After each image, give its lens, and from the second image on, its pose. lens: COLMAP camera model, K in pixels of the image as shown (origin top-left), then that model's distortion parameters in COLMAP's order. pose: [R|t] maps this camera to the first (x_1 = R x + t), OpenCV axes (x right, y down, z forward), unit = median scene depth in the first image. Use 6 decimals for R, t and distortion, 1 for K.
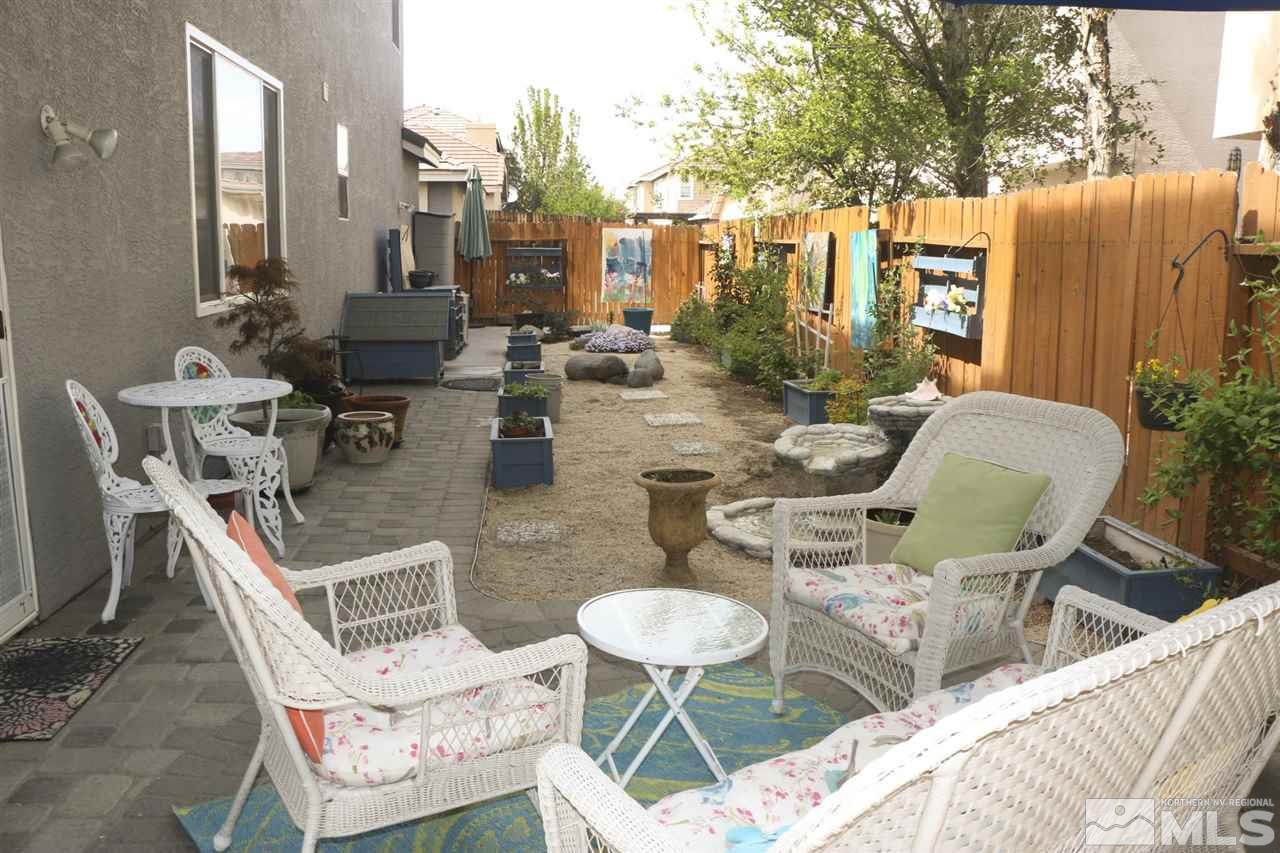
lens RADIAL K [[1075.1, 0, 640.0], [0, 1075.1, 426.5], [0, 0, 1]] dist [-0.189366, 0.187370]
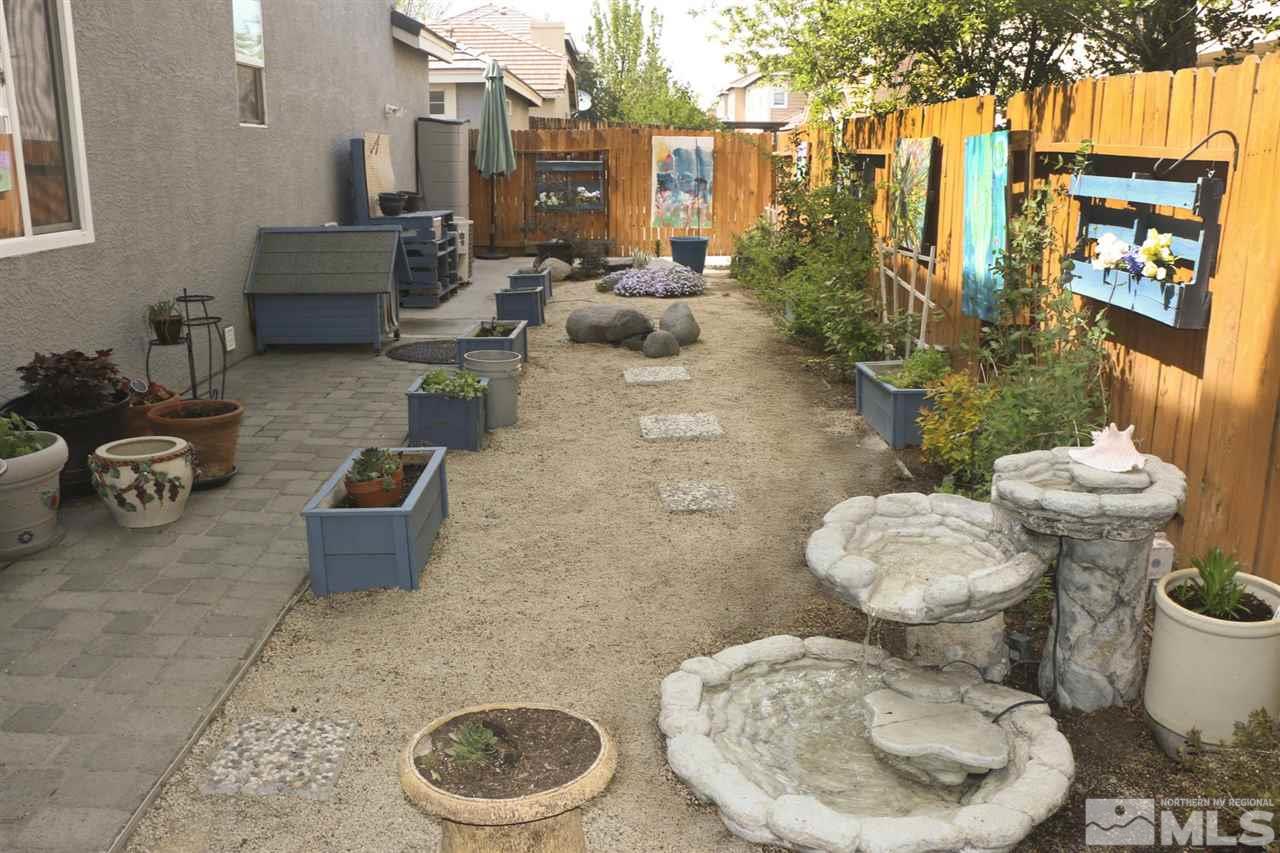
lens RADIAL K [[1075.1, 0, 640.0], [0, 1075.1, 426.5], [0, 0, 1]] dist [-0.189366, 0.187370]
pose [[0.995532, 0.016818, -0.092917, 0.052229], [-0.009338, 0.996722, 0.080362, -0.046433], [0.093964, -0.079135, 0.992426, 0.276591]]
